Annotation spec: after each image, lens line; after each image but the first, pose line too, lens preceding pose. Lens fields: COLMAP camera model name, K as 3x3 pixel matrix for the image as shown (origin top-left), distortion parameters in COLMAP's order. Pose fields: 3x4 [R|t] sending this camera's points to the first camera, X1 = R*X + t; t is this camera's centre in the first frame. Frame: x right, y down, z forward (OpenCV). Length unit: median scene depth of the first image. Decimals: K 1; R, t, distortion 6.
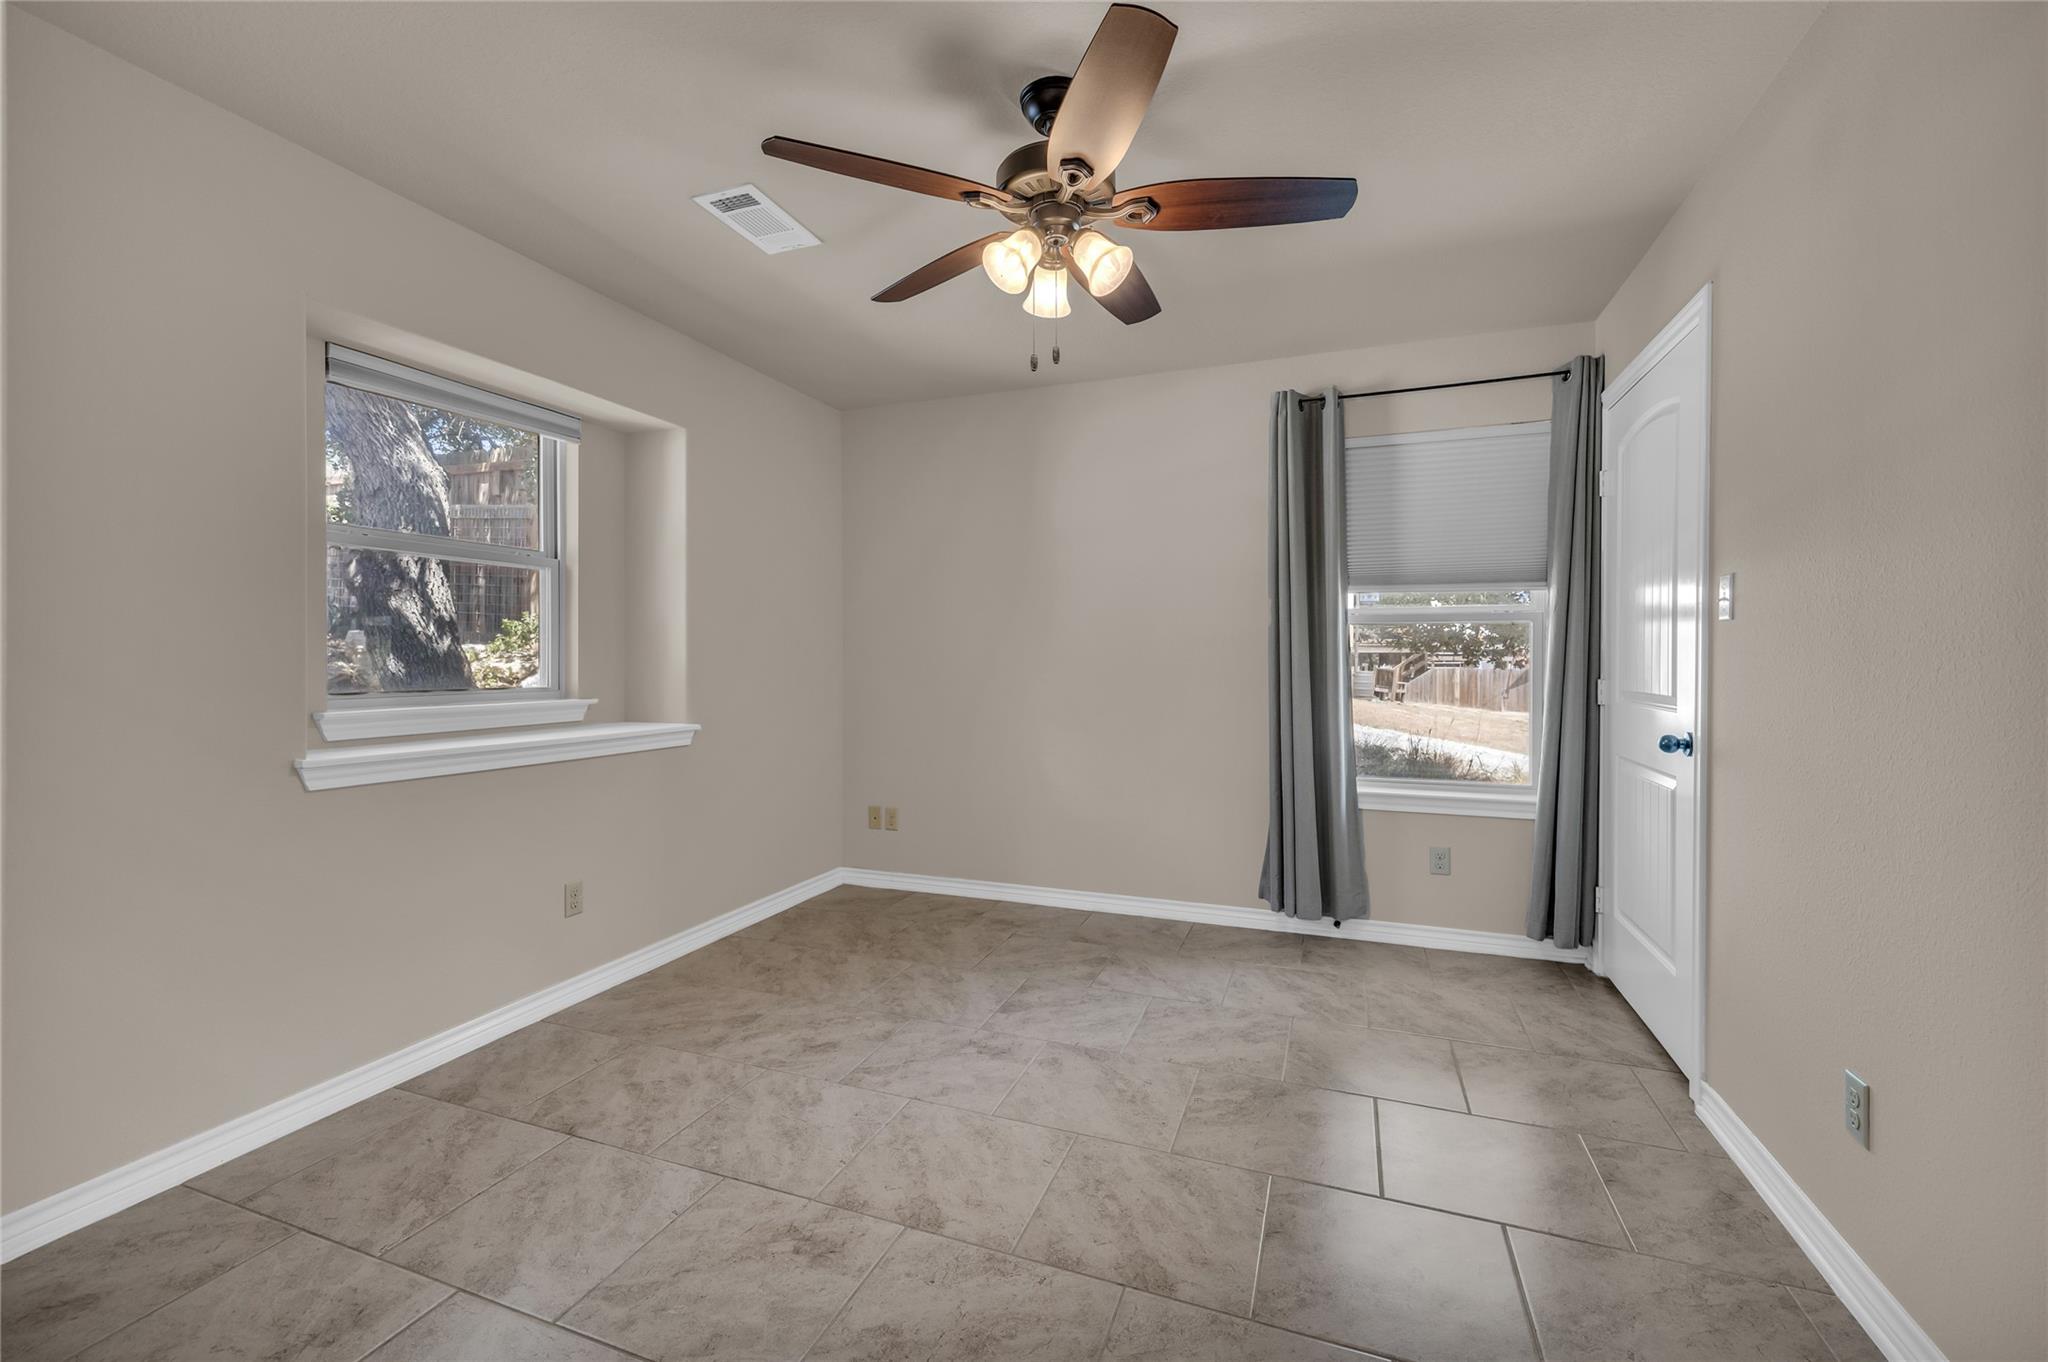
lens RADIAL K [[863.0, 0, 1005.4], [0, 863.0, 671.9], [0, 0, 1]] dist [0.003355, 0.000600]
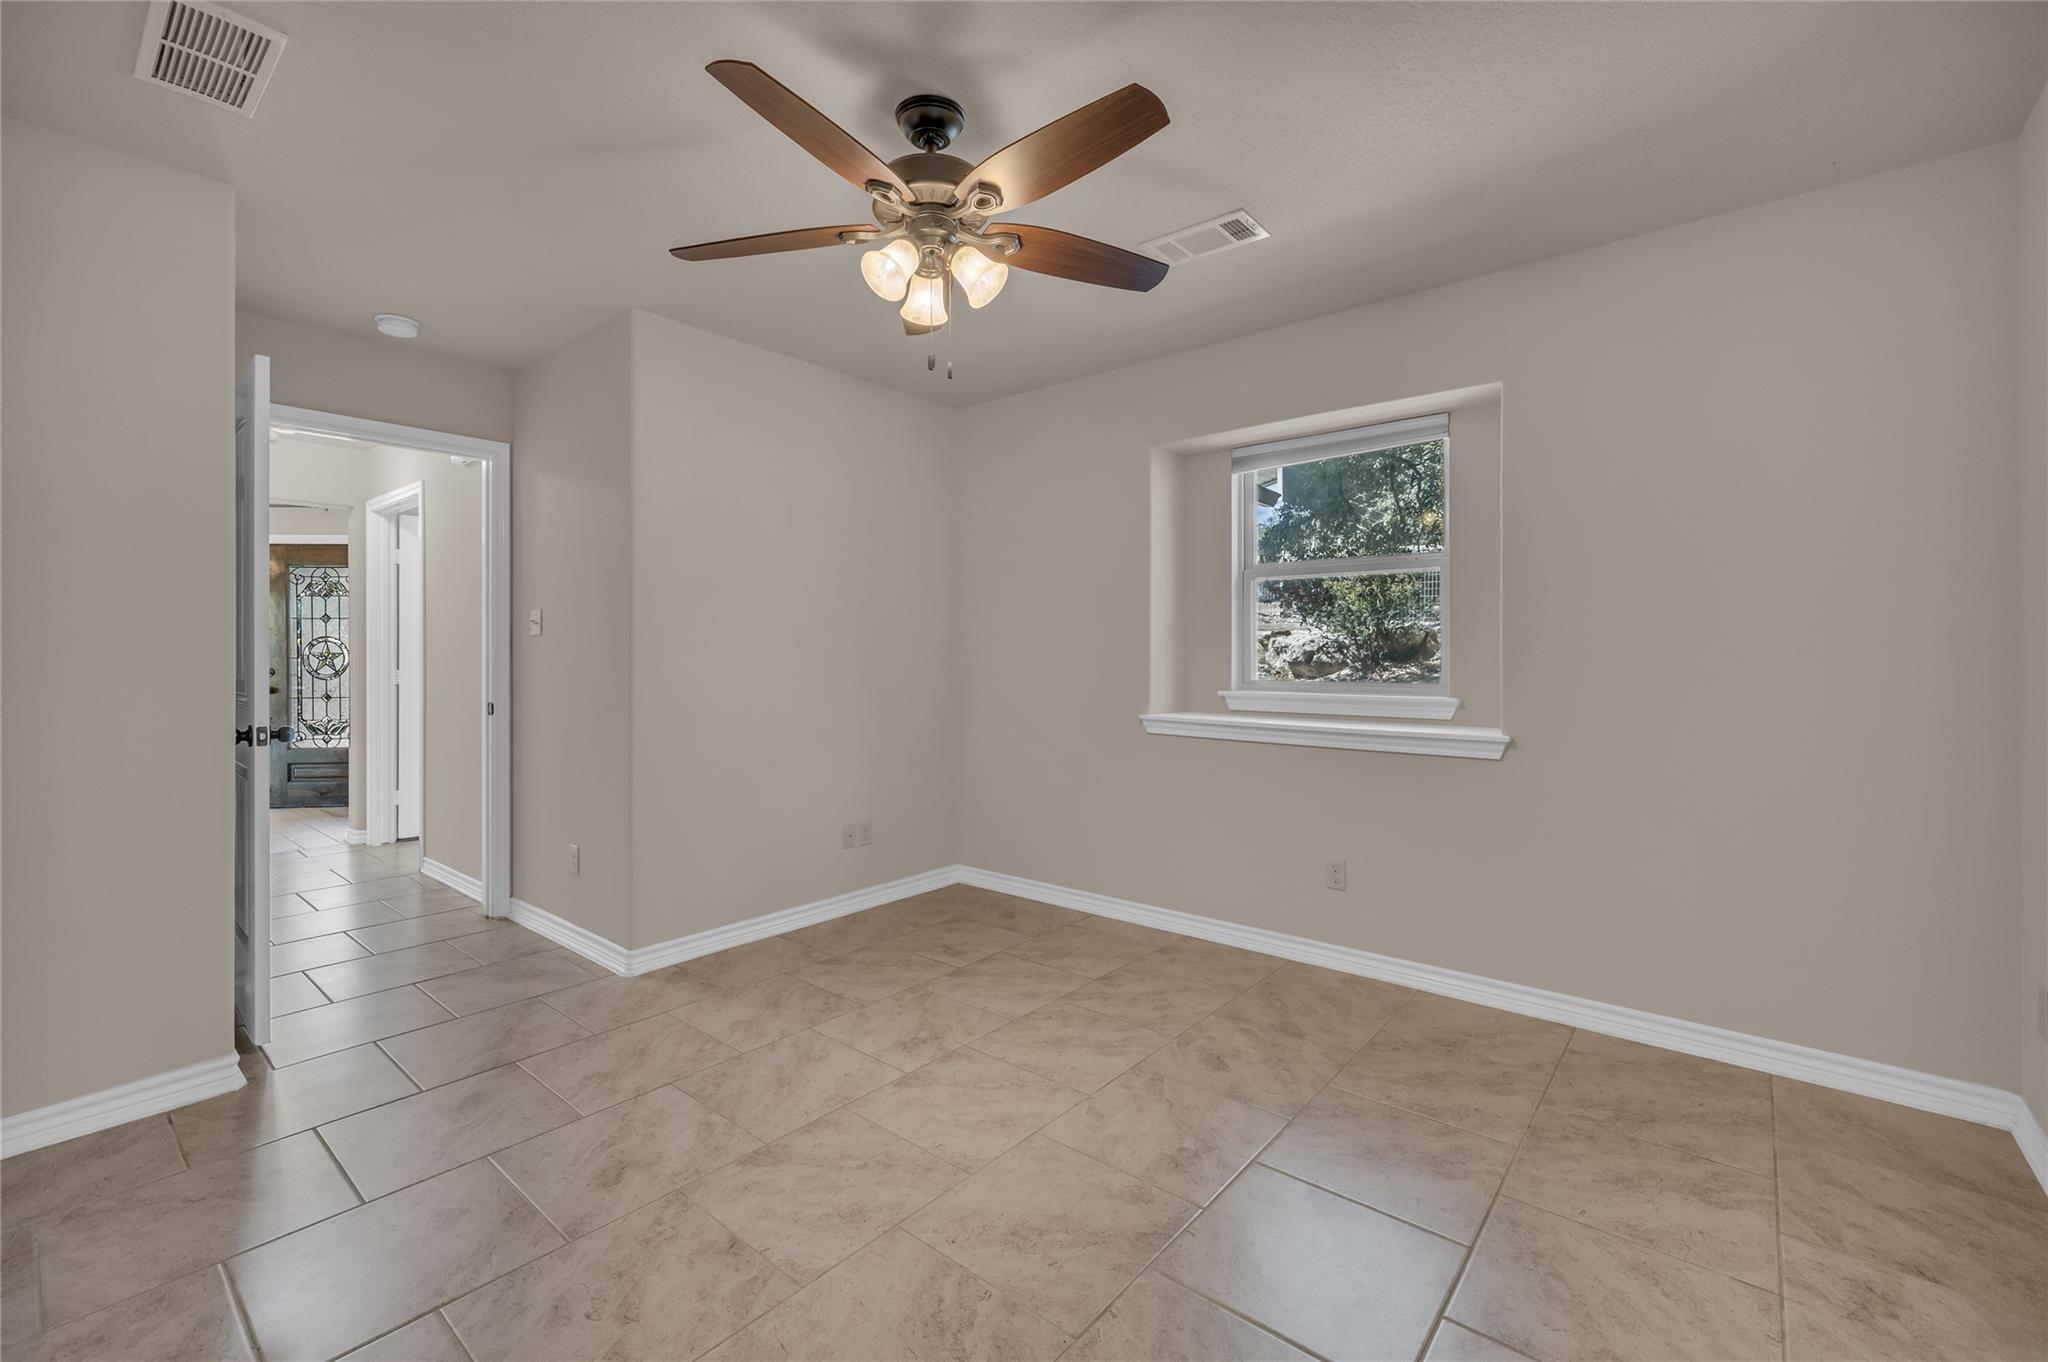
lens RADIAL K [[863.0, 0, 1005.4], [0, 863.0, 665.8], [0, 0, 1]] dist [0.003355, 0.000600]
pose [[-0.329605, 0.009952, -0.944067, 0.829799], [-0.015355, 0.999756, 0.015900, -0.017460], [0.943994, 0.019736, -0.329371, 1.180229]]
